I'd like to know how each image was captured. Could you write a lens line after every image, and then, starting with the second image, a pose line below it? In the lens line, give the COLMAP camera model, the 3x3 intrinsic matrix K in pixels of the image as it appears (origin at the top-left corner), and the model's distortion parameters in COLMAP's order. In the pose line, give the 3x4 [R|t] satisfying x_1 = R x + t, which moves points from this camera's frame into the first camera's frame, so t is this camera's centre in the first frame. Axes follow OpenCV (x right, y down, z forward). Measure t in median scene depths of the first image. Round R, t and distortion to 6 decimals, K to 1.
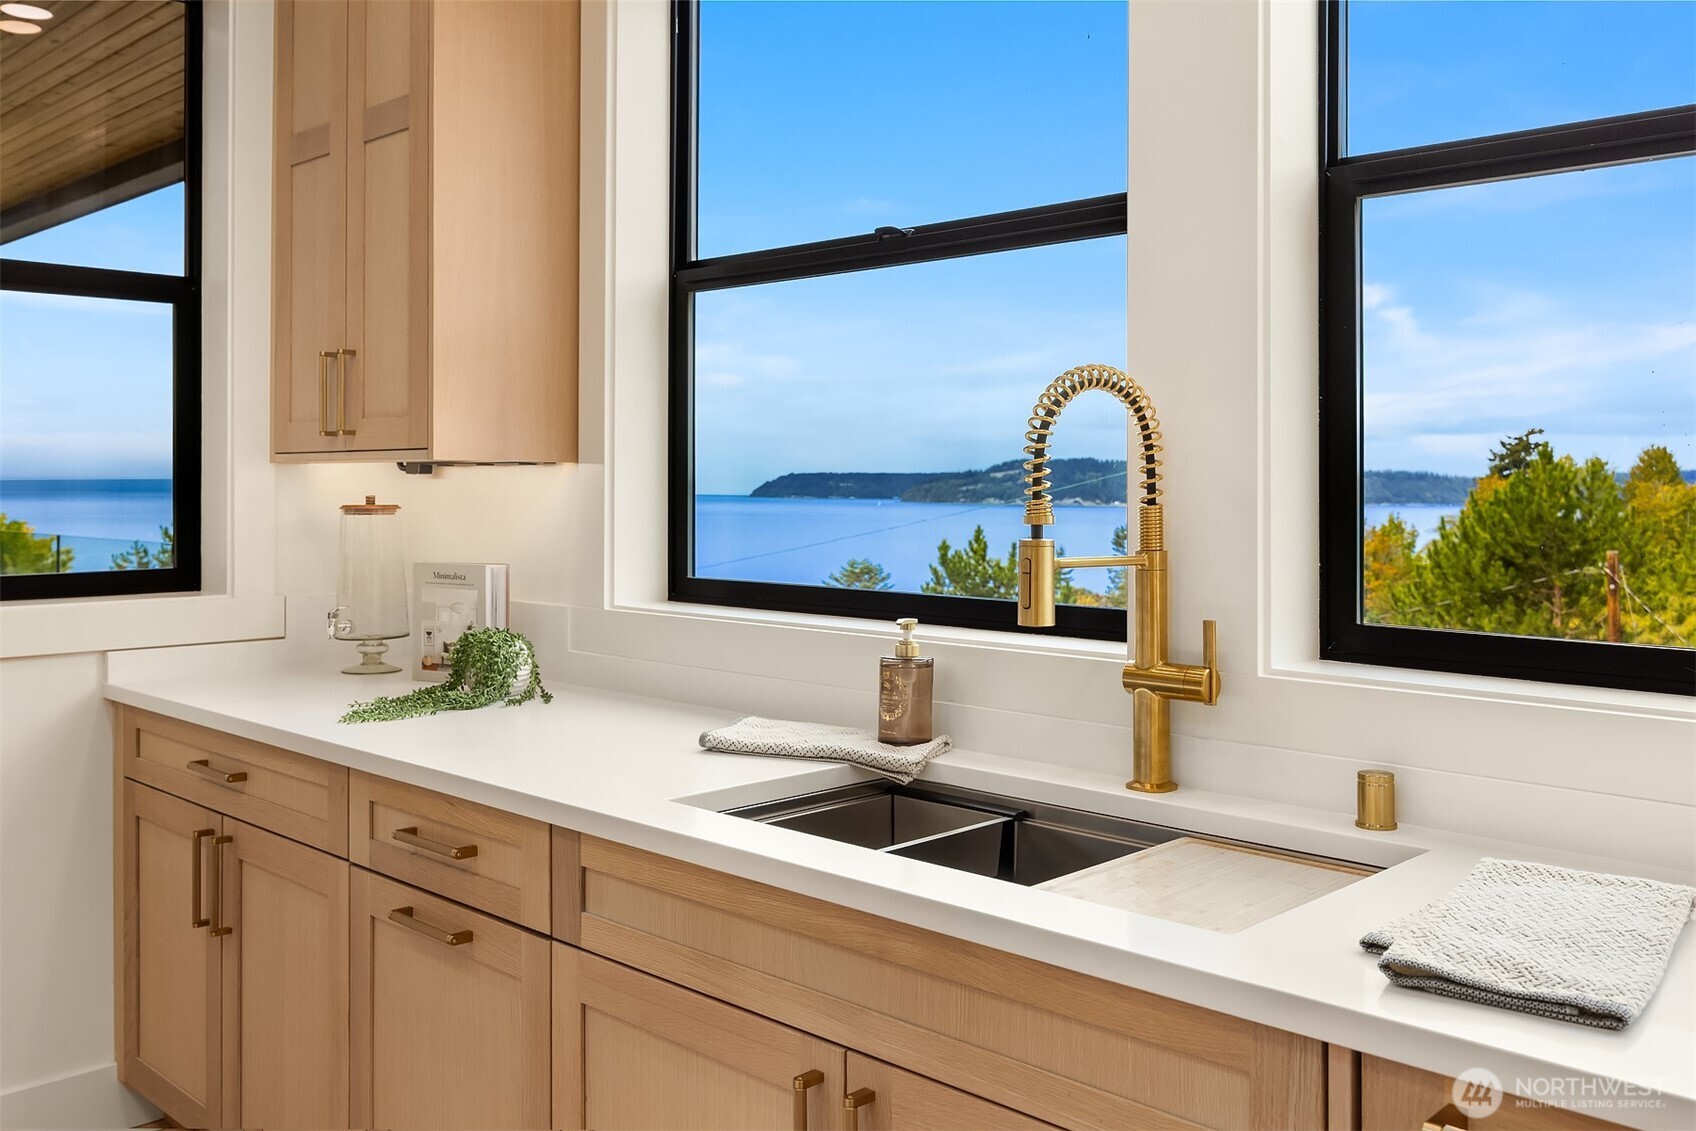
lens RADIAL K [[1457.4, 0, 840.7], [0, 1457.4, 566.9], [0, 0, 1]] dist [-0.012913, -0.008235]
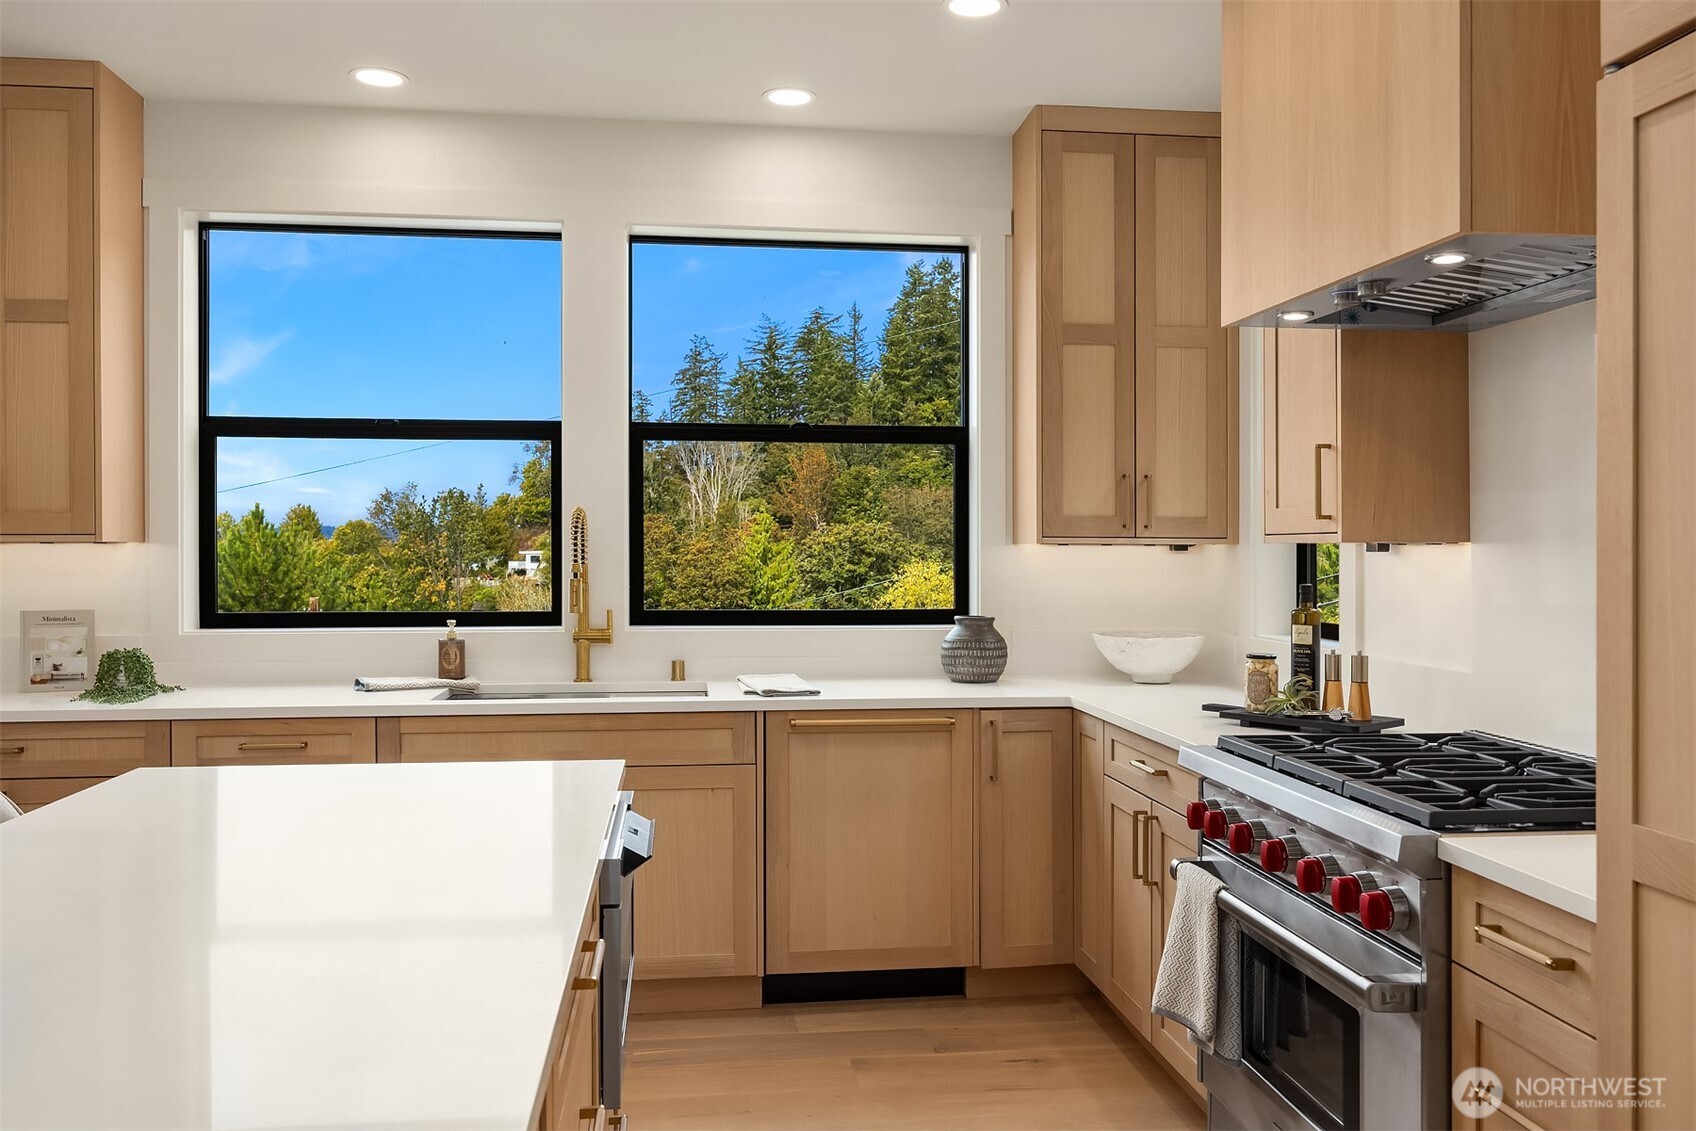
lens RADIAL K [[1467.2, 0, 846.7], [0, 1467.2, 561.3], [0, 0, 1]] dist [0.091965, 0.002577]
pose [[0.623488, -0.010935, 0.781757, -0.969585], [0.042278, 0.998911, -0.019747, 0.011201], [-0.780689, 0.045363, 0.623271, -0.610781]]
